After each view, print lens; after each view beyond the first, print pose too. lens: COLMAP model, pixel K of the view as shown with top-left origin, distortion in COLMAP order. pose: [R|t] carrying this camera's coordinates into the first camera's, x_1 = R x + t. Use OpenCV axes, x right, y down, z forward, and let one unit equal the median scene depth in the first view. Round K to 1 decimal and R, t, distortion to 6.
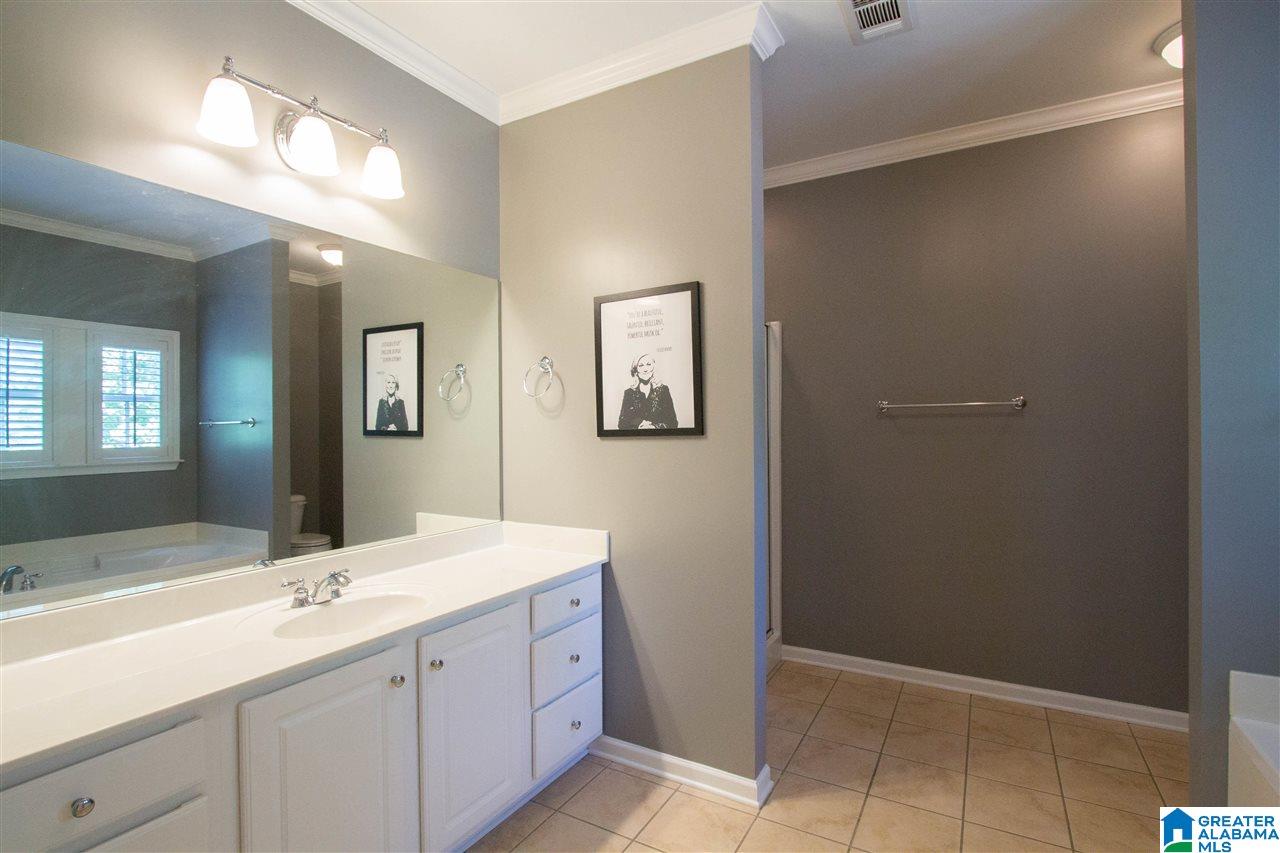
lens RADIAL K [[602.4, 0, 643.4], [0, 602.4, 423.7], [0, 0, 1]] dist [-0.016512, 0.000564]
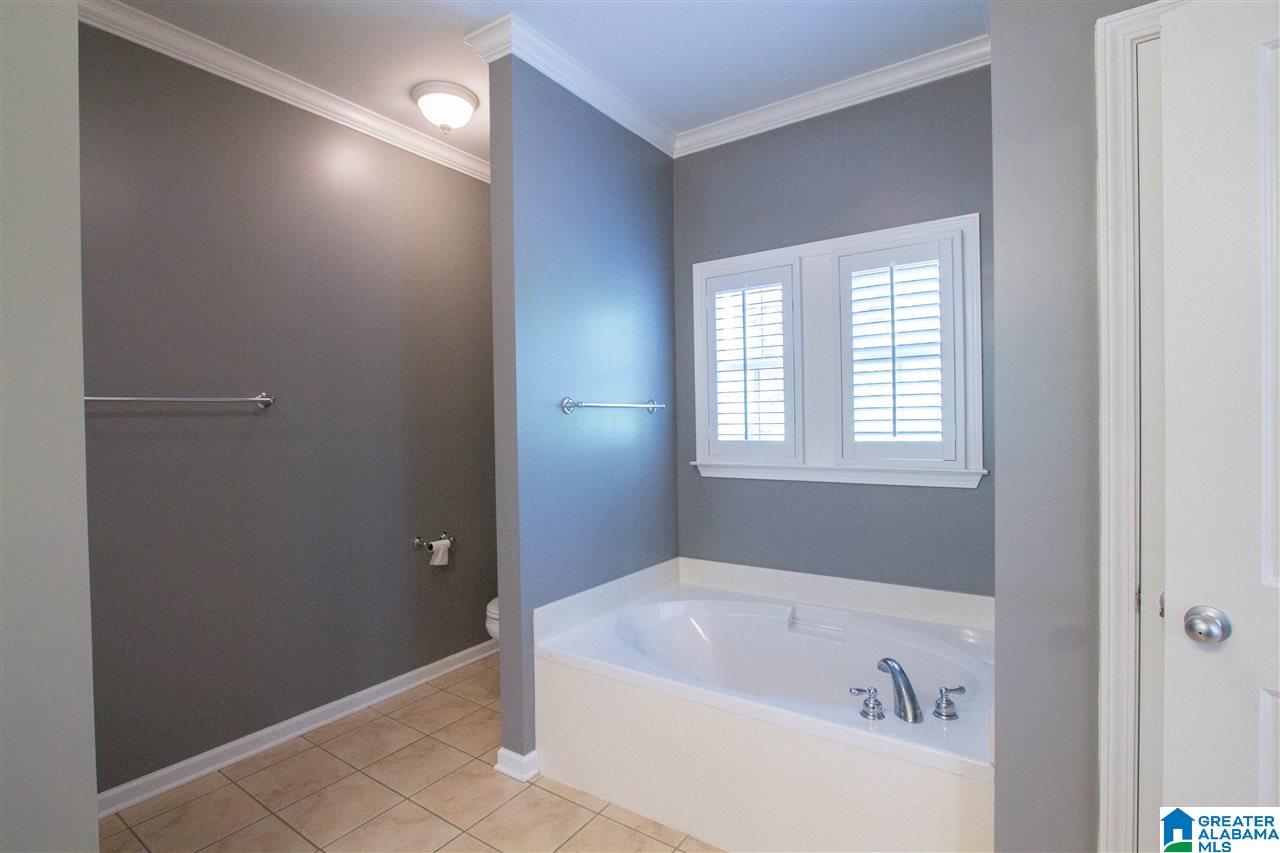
lens RADIAL K [[602.4, 0, 643.9], [0, 602.4, 424.3], [0, 0, 1]] dist [-0.016512, 0.000564]
pose [[0.074424, 0.002397, 0.997224, -0.210357], [0.011246, 0.999932, -0.003242, 0.008247], [-0.997163, 0.011456, 0.074392, 0.421736]]
